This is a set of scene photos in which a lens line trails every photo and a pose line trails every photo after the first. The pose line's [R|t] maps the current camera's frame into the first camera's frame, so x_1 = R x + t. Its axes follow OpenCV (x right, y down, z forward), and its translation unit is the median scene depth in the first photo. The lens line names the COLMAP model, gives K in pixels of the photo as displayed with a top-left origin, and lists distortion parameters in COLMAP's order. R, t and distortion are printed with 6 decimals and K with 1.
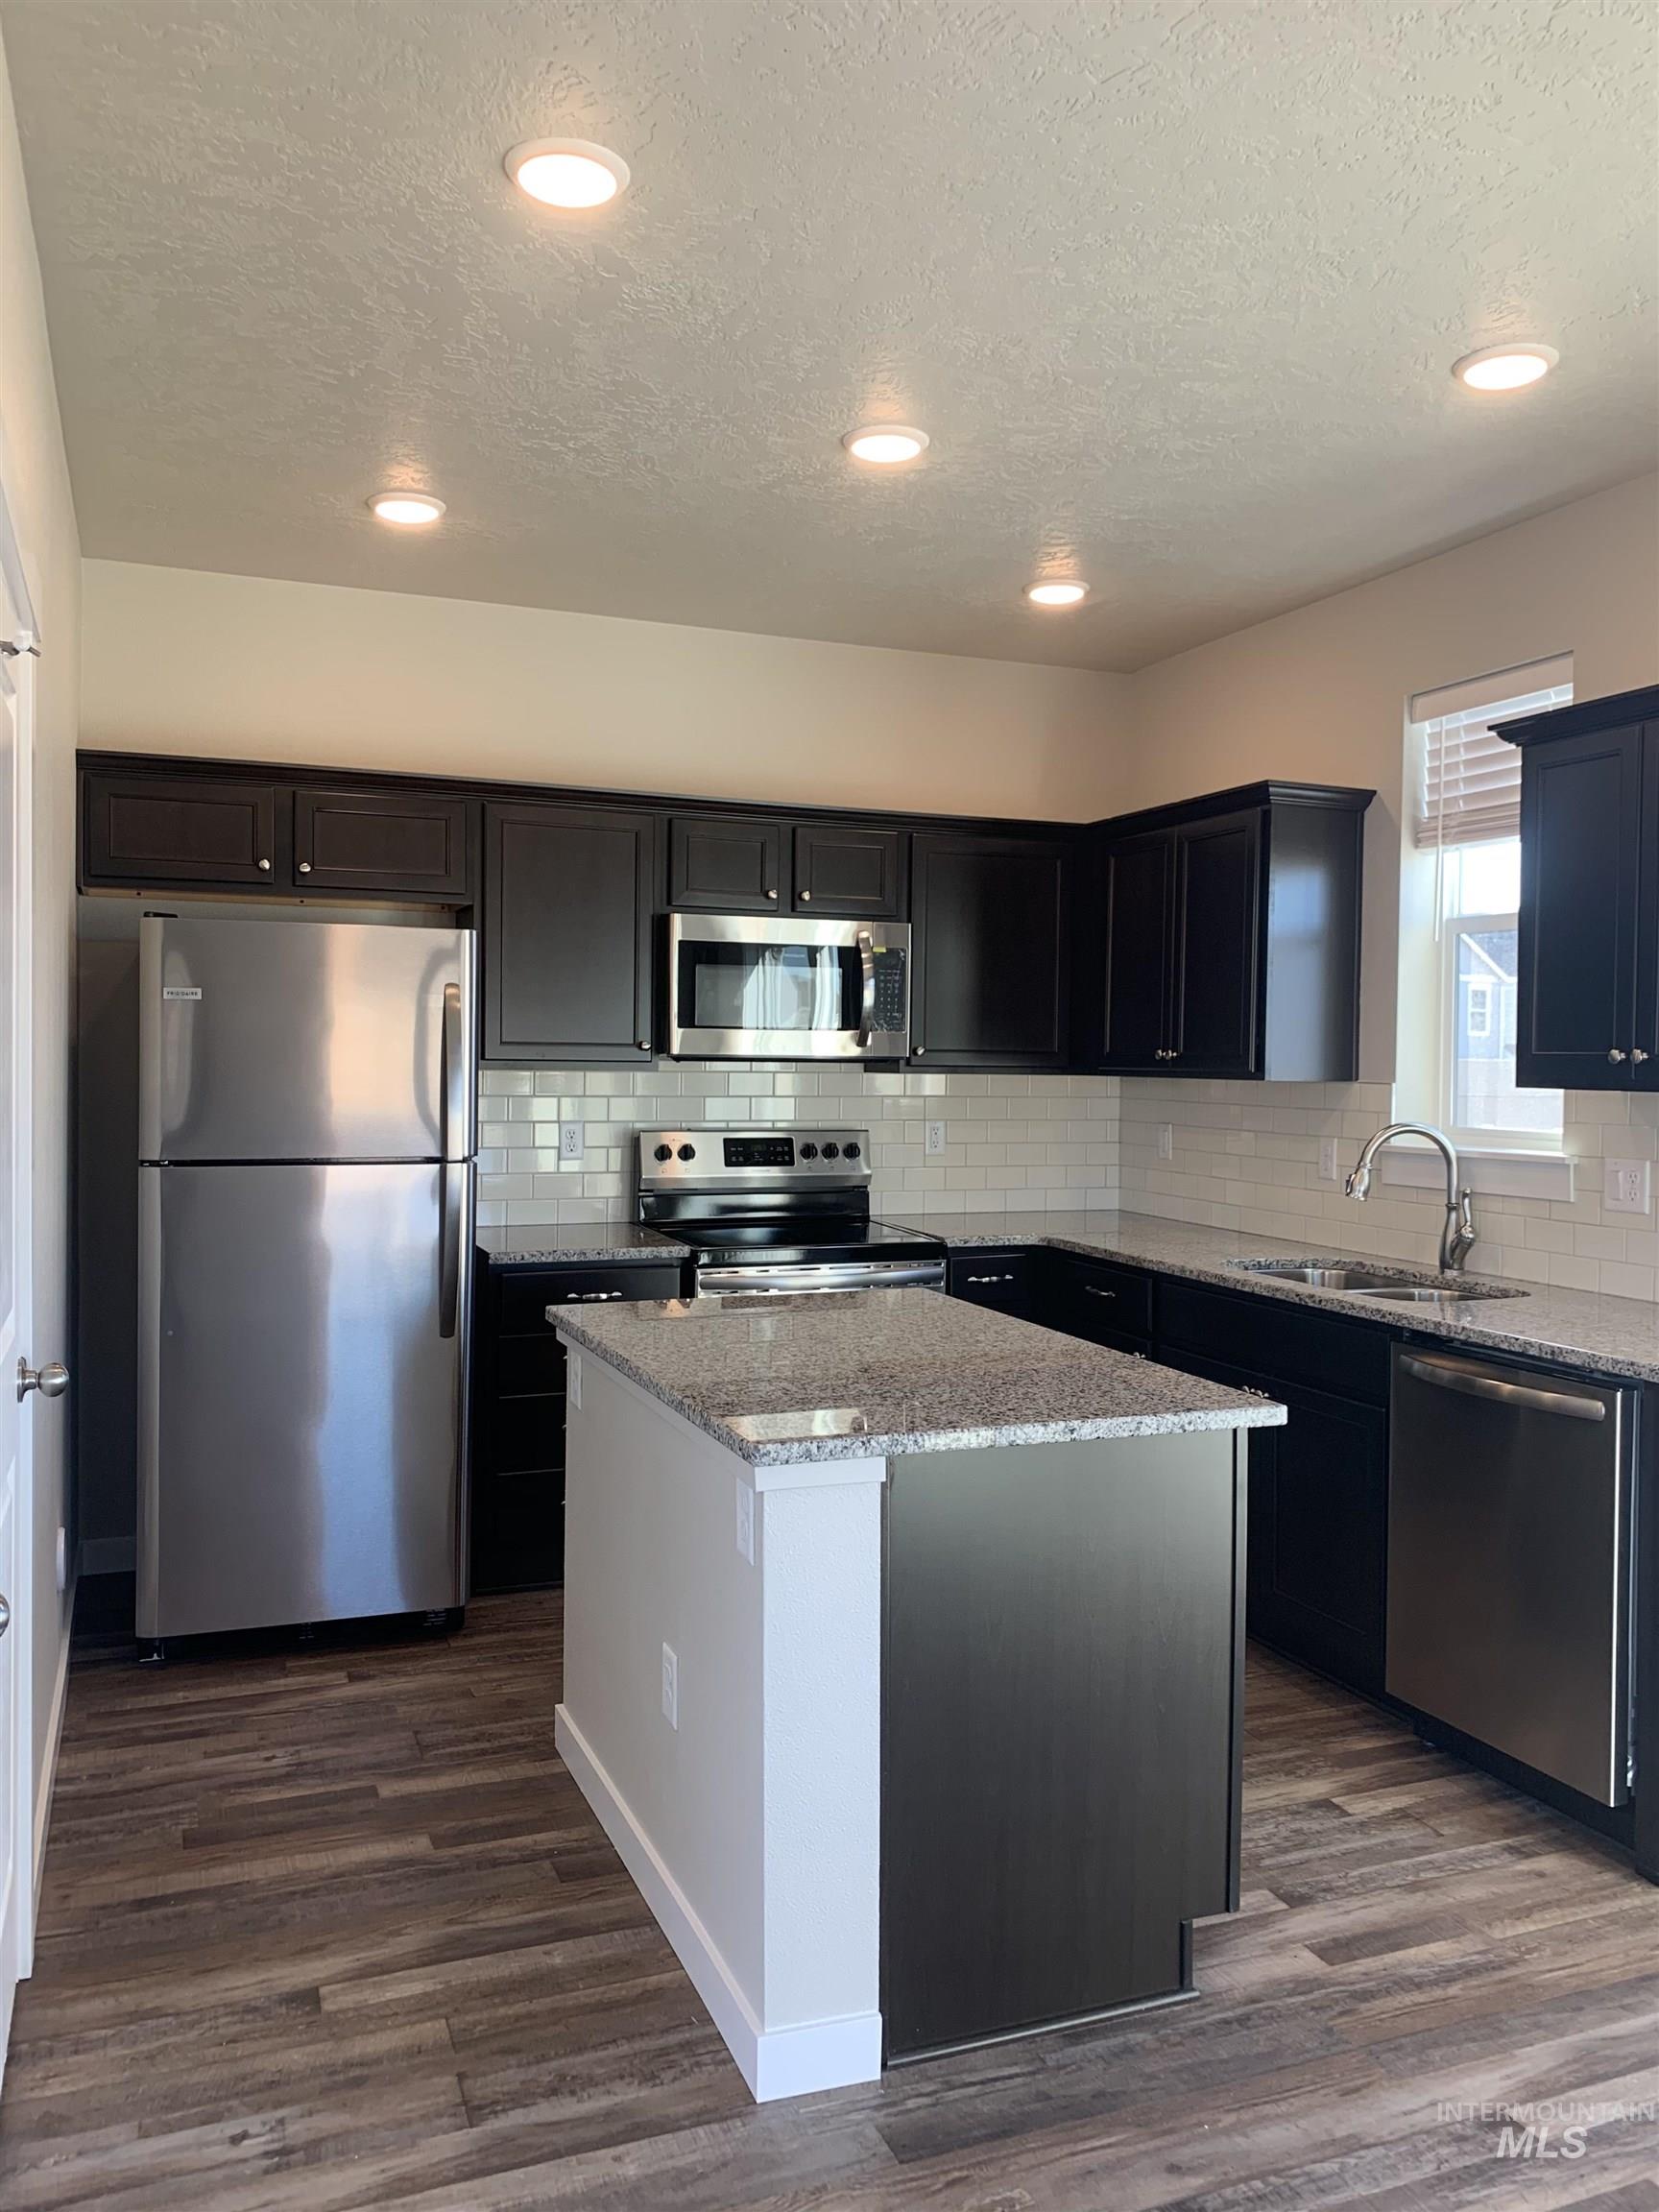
lens RADIAL K [[1696.3, 0, 843.9], [0, 1696.3, 1104.9], [0, 0, 1]] dist [0.005275, -0.009951]
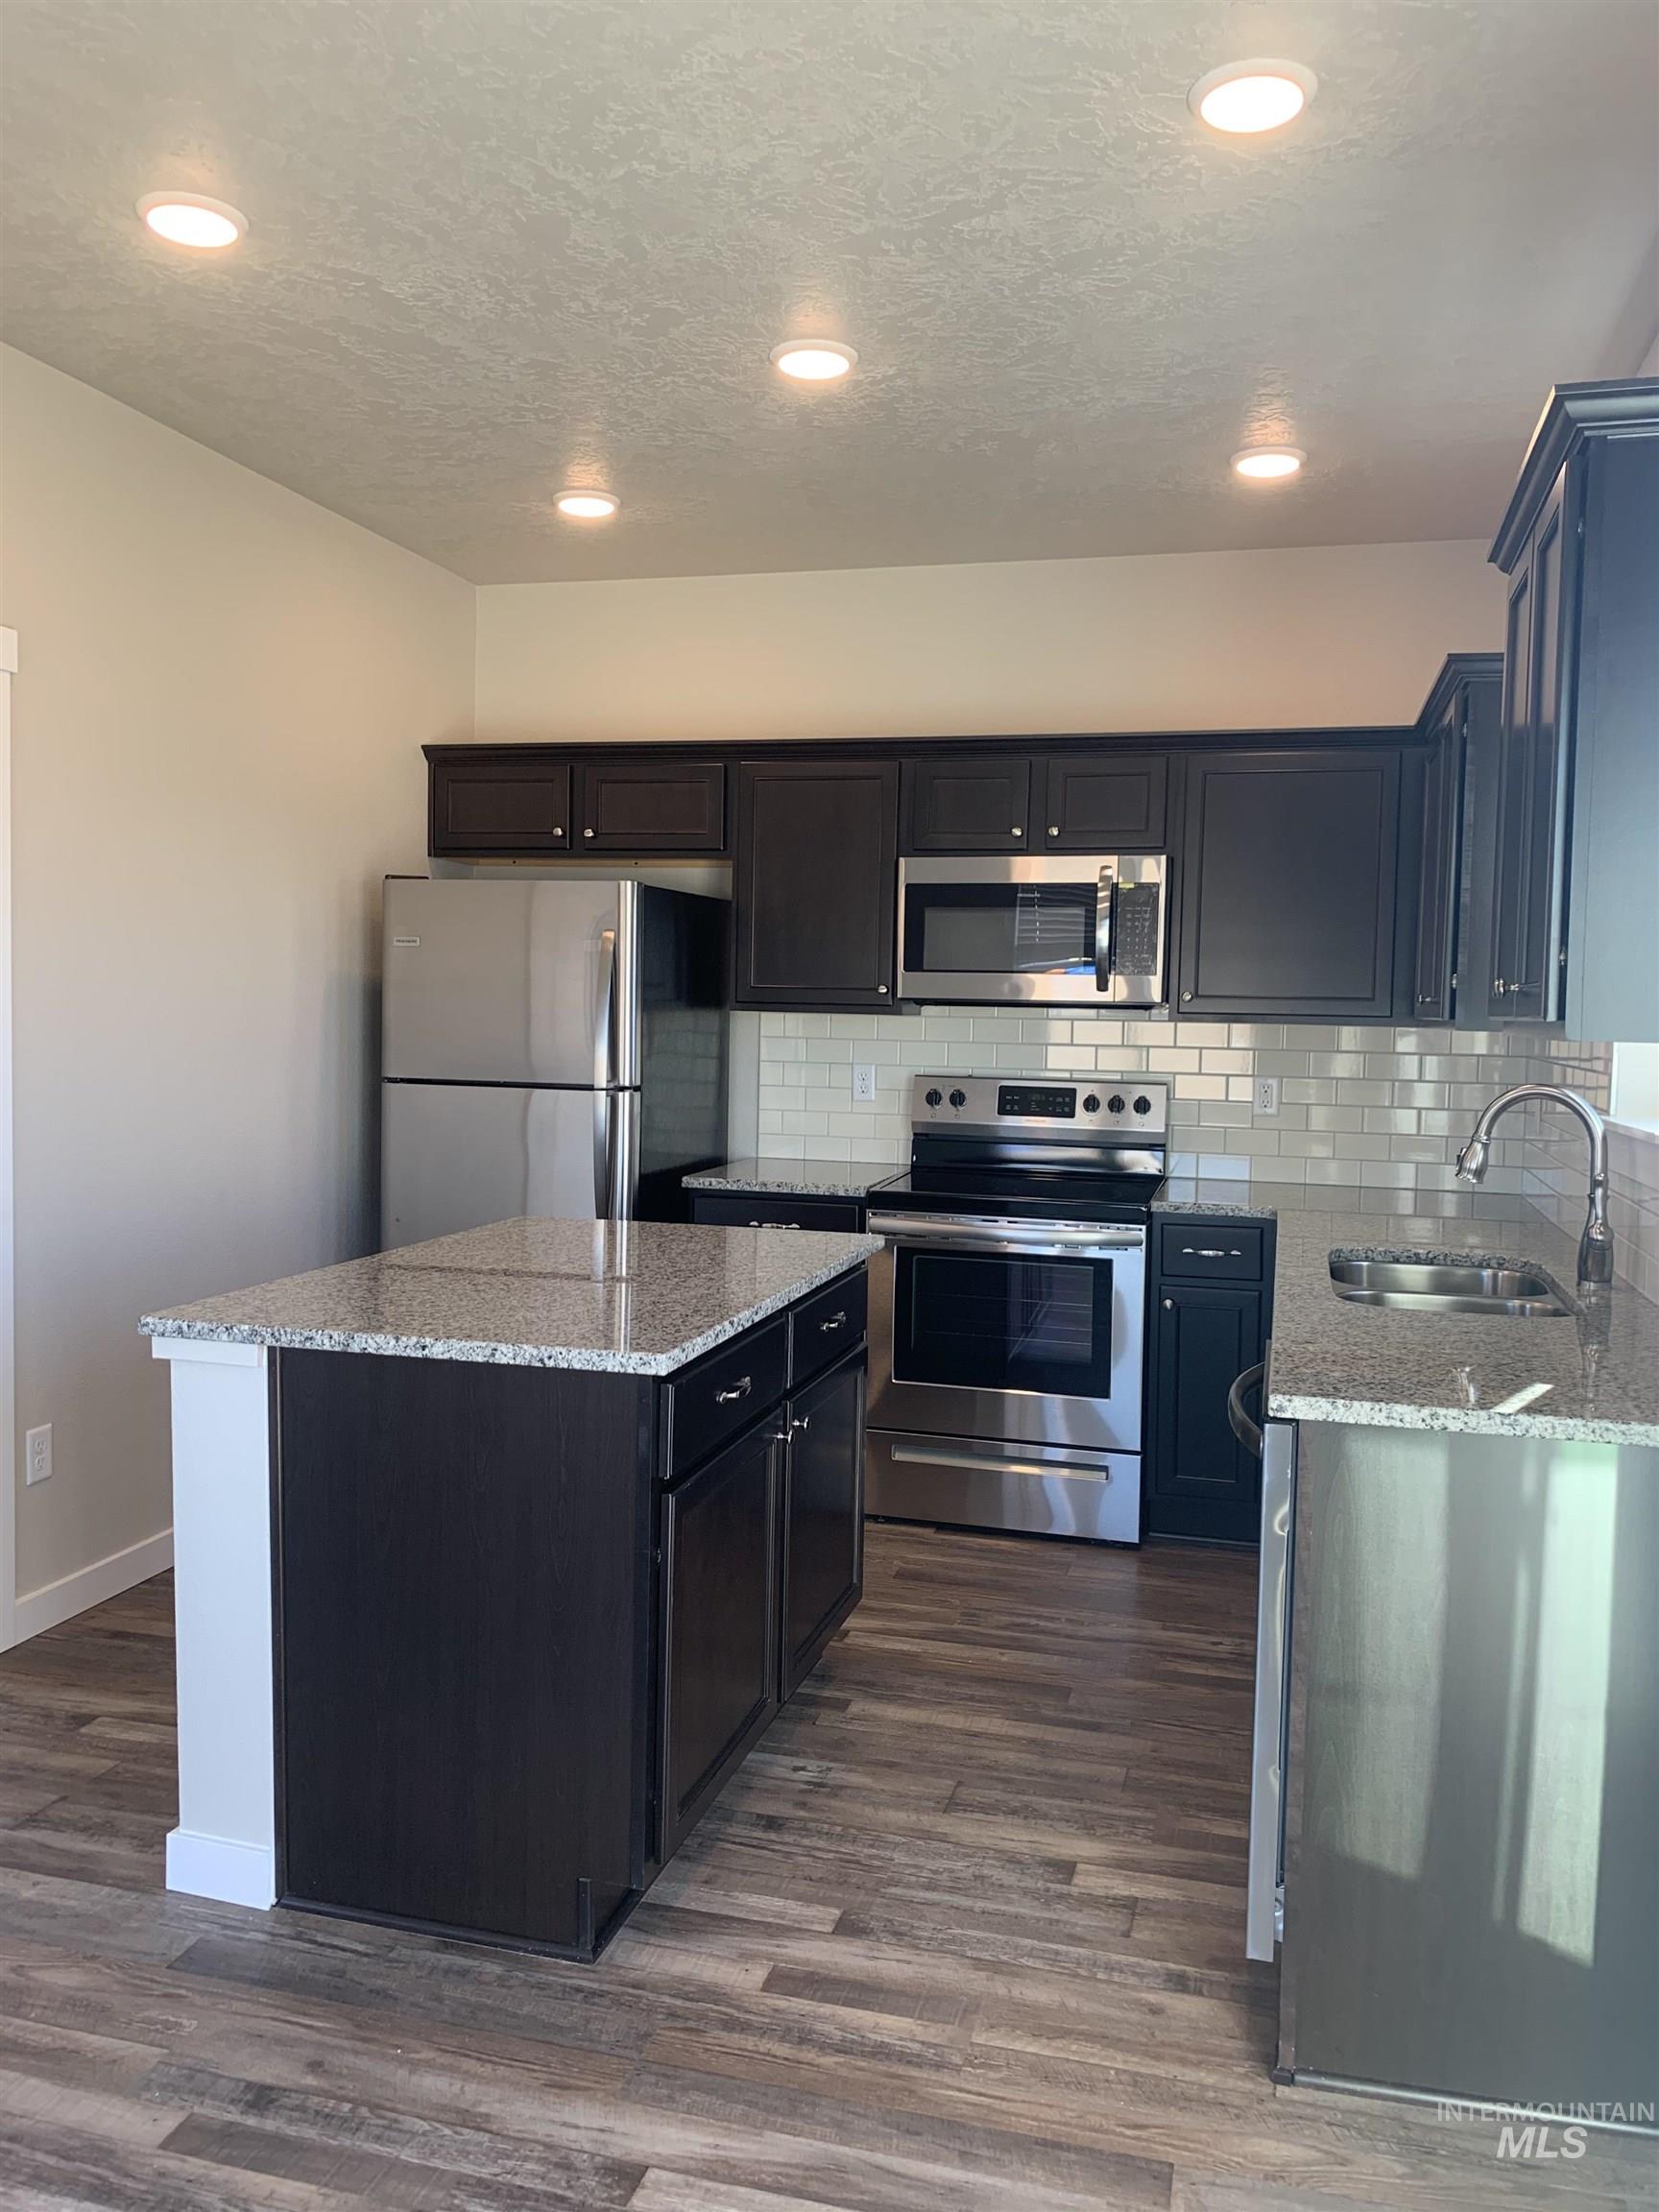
lens RADIAL K [[1696.3, 0, 833.4], [0, 1696.3, 1104.7], [0, 0, 1]] dist [0.005275, -0.009951]
pose [[0.798549, 0.039710, -0.600619, 0.717023], [-0.028475, 0.999197, 0.028203, 0.009194], [0.601256, -0.005419, 0.799038, 0.261111]]
